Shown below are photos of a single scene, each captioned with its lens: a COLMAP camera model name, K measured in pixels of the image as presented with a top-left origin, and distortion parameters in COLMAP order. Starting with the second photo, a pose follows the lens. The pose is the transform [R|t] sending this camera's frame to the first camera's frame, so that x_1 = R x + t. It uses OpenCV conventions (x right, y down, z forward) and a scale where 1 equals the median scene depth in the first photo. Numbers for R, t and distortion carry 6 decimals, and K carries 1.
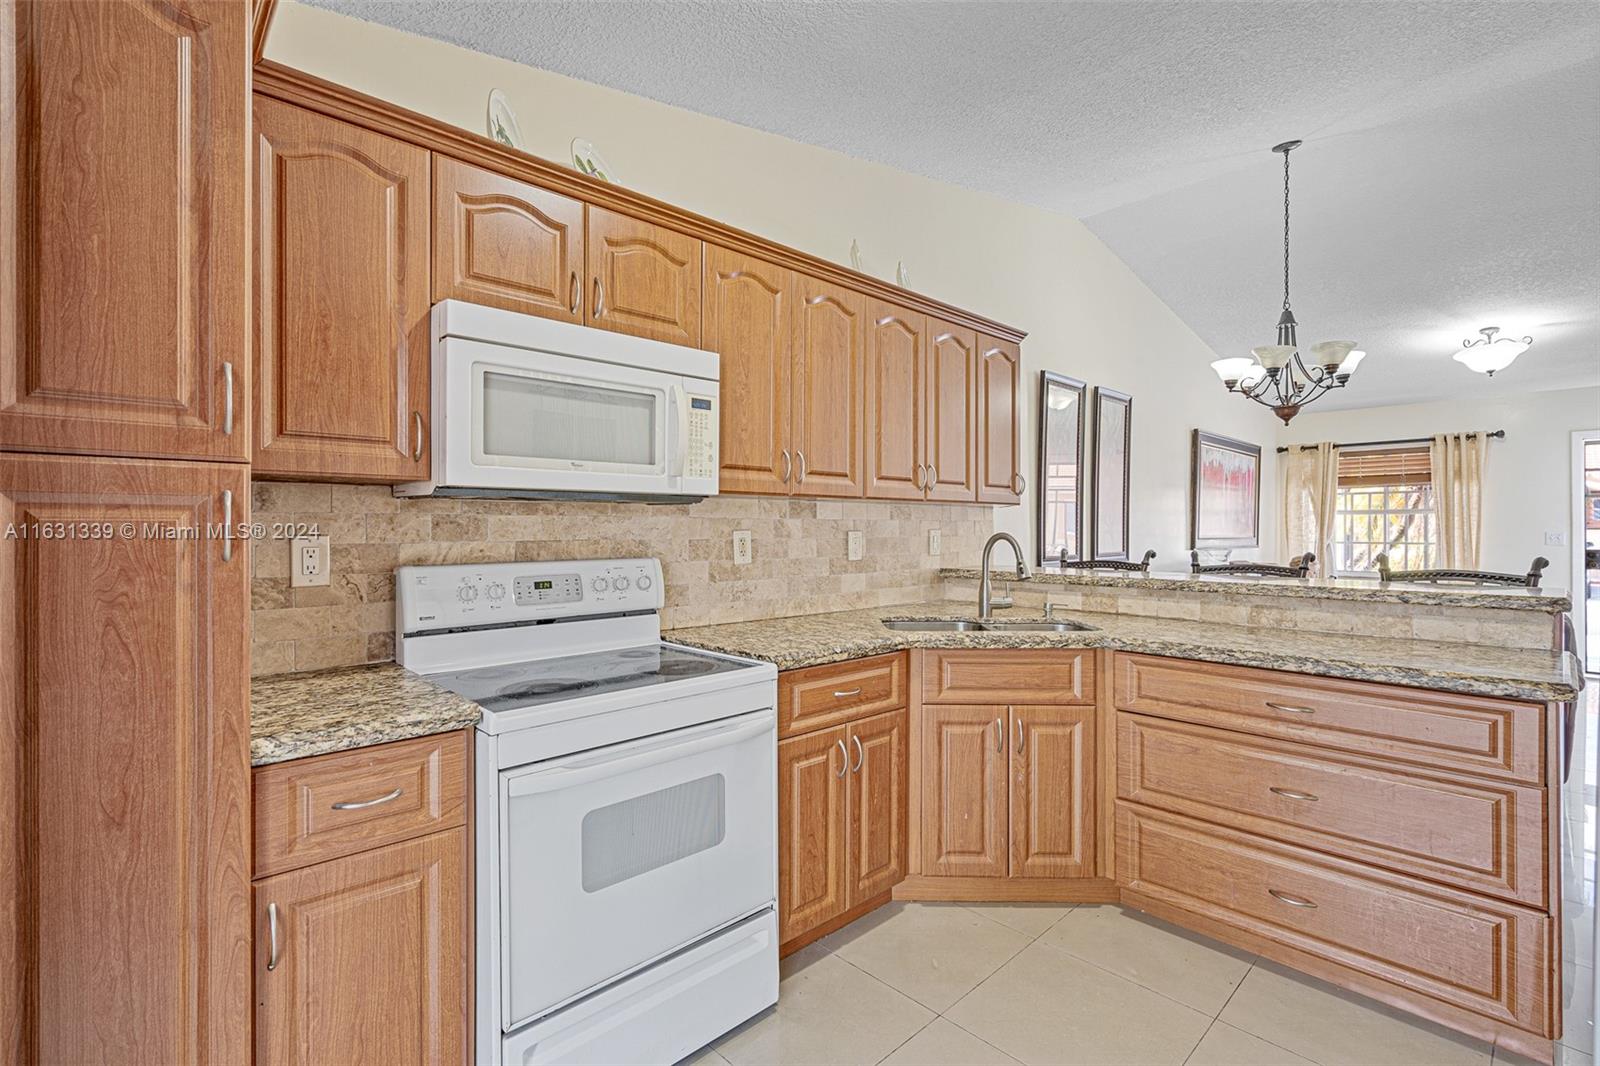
lens RADIAL K [[733.9, 0, 787.7], [0, 733.9, 529.2], [0, 0, 1]] dist [-0.000471, 0.000646]
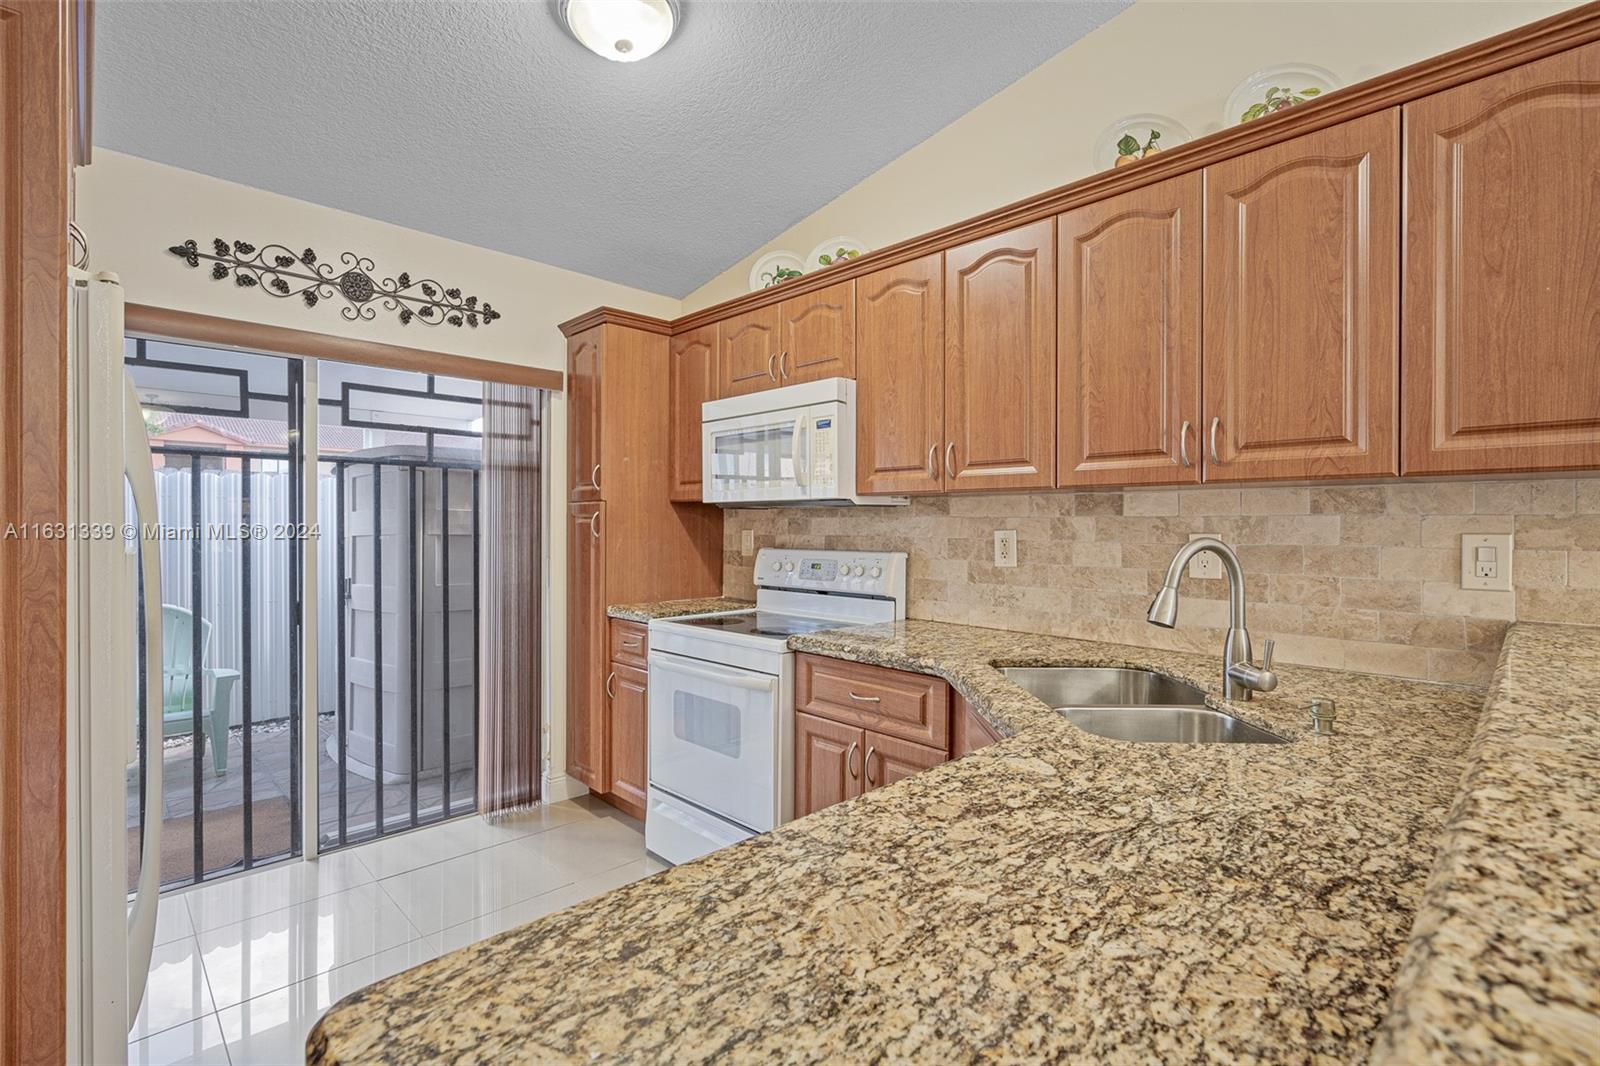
lens RADIAL K [[729.7, 0, 792.3], [0, 729.7, 518.4], [0, 0, 1]] dist [-0.002049, 0.000203]
pose [[0.023393, -0.008969, -0.999686, 0.855859], [-0.006779, 0.999935, -0.009130, -0.002878], [0.999703, 0.006991, 0.023331, 0.725011]]
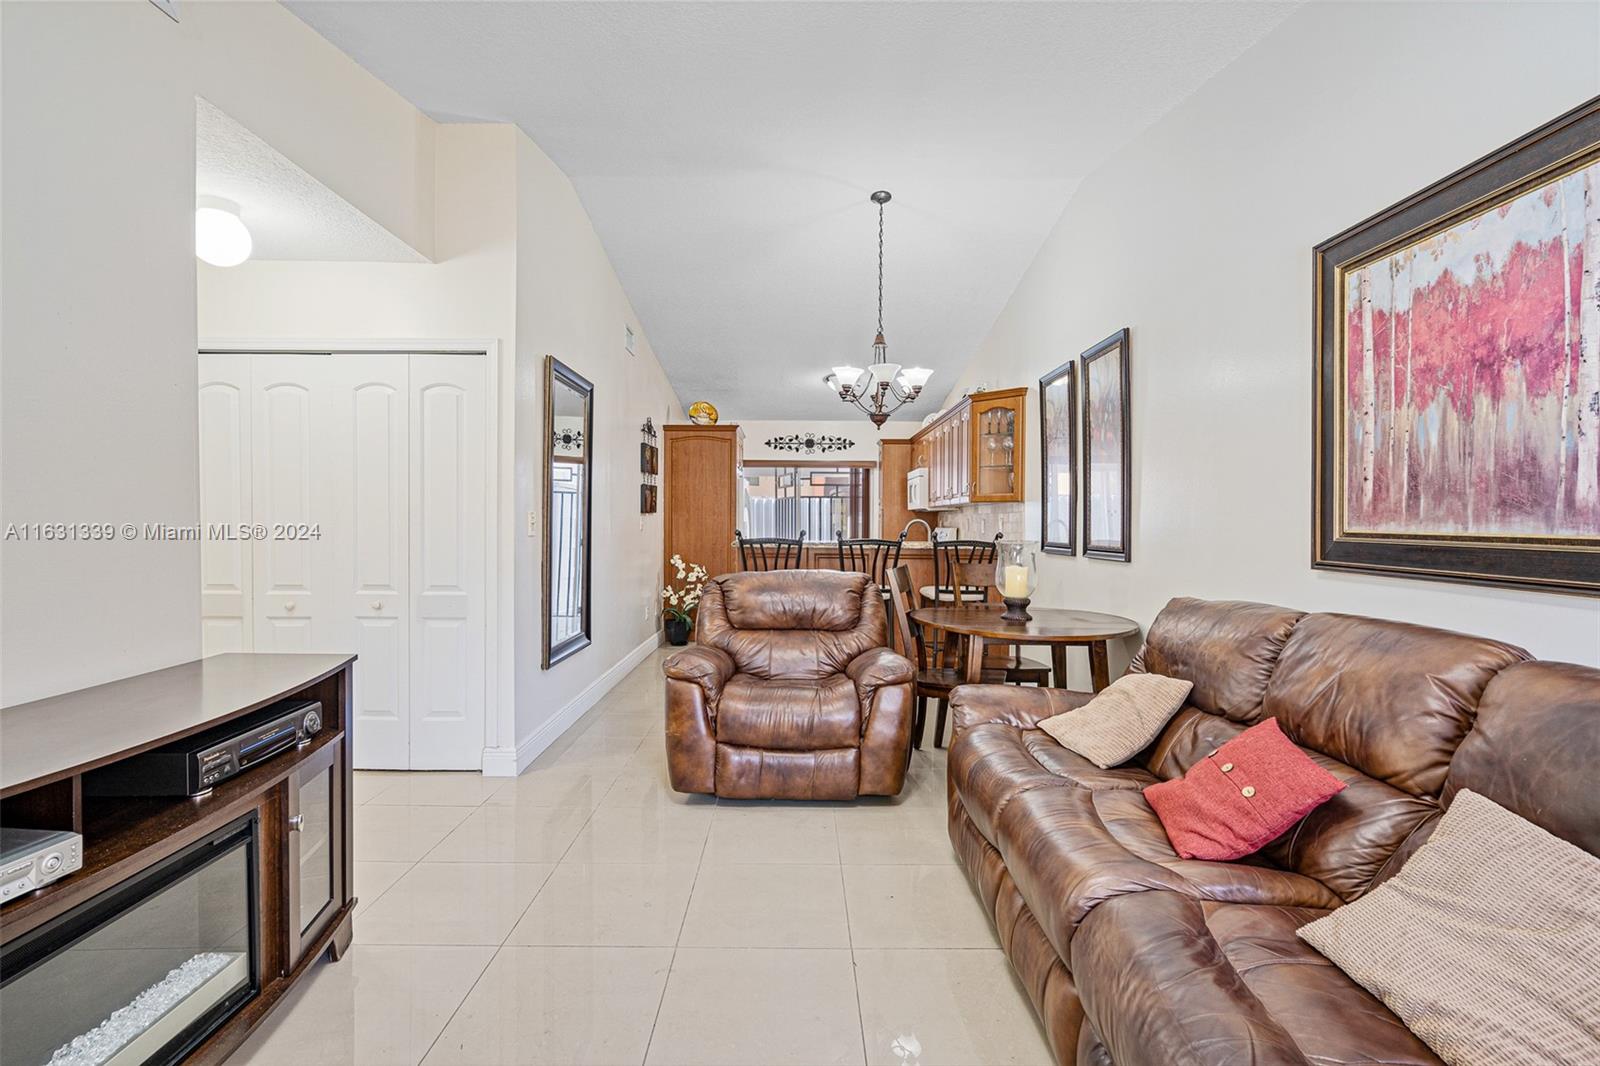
lens RADIAL K [[736.7, 0, 808.1], [0, 736.7, 530.1], [0, 0, 1]] dist [-0.000890, 0.000349]
pose [[-0.673636, 0.003629, -0.739055, 2.305325], [-0.008265, 0.999888, 0.012444, 0.013961], [0.739017, 0.014491, -0.673531, 2.404713]]
